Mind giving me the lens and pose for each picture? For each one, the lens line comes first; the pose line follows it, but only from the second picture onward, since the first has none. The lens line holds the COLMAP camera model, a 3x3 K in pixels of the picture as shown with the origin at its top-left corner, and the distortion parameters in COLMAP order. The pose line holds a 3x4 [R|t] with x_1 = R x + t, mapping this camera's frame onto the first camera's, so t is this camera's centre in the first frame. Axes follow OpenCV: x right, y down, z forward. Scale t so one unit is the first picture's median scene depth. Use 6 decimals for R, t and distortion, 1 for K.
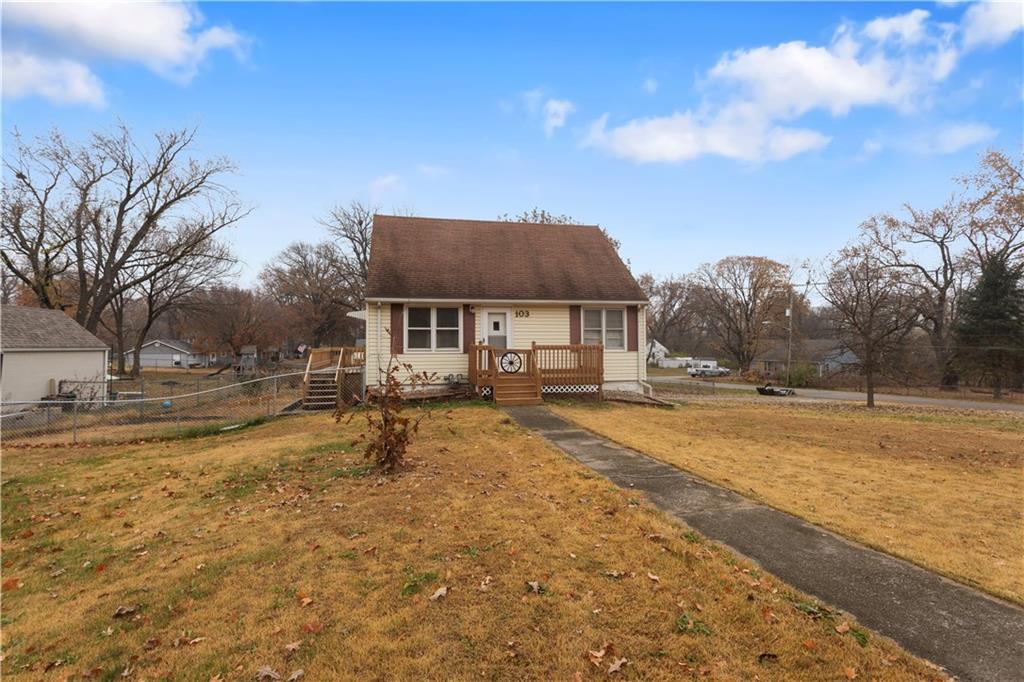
lens RADIAL K [[496.9, 0, 487.9], [0, 496.9, 343.7], [0, 0, 1]] dist [0.006171, 0.000226]
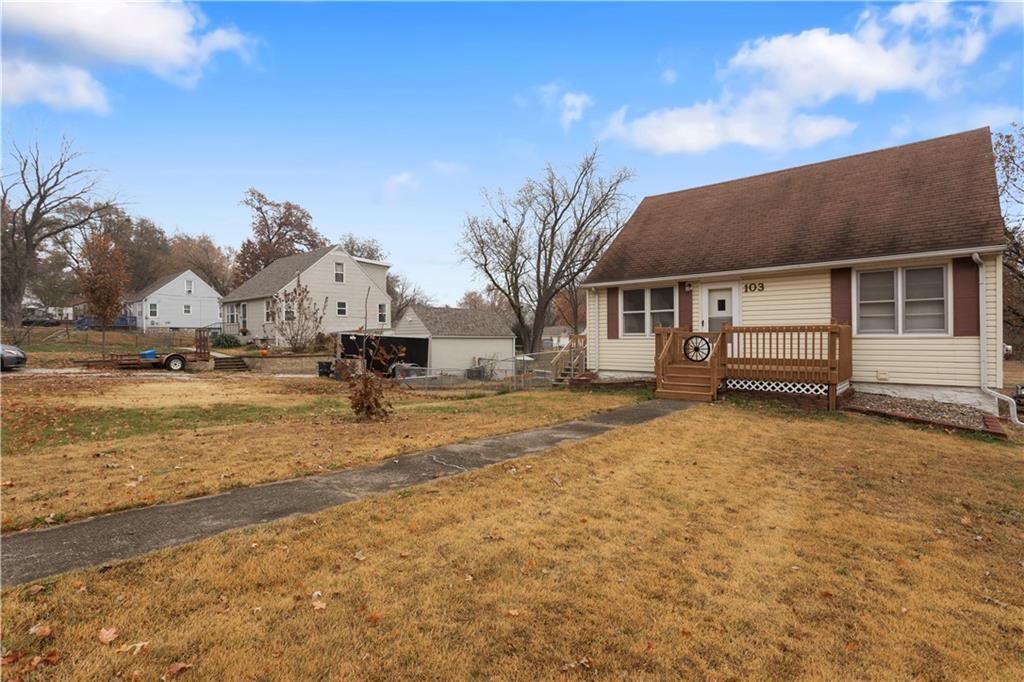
lens RADIAL K [[496.9, 0, 506.2], [0, 496.9, 344.7], [0, 0, 1]] dist [0.006171, 0.000226]
pose [[0.596847, 0.010764, -0.802283, 0.468982], [0.000760, 0.999902, 0.013981, 0.018081], [0.802355, -0.008954, 0.596780, 0.236963]]
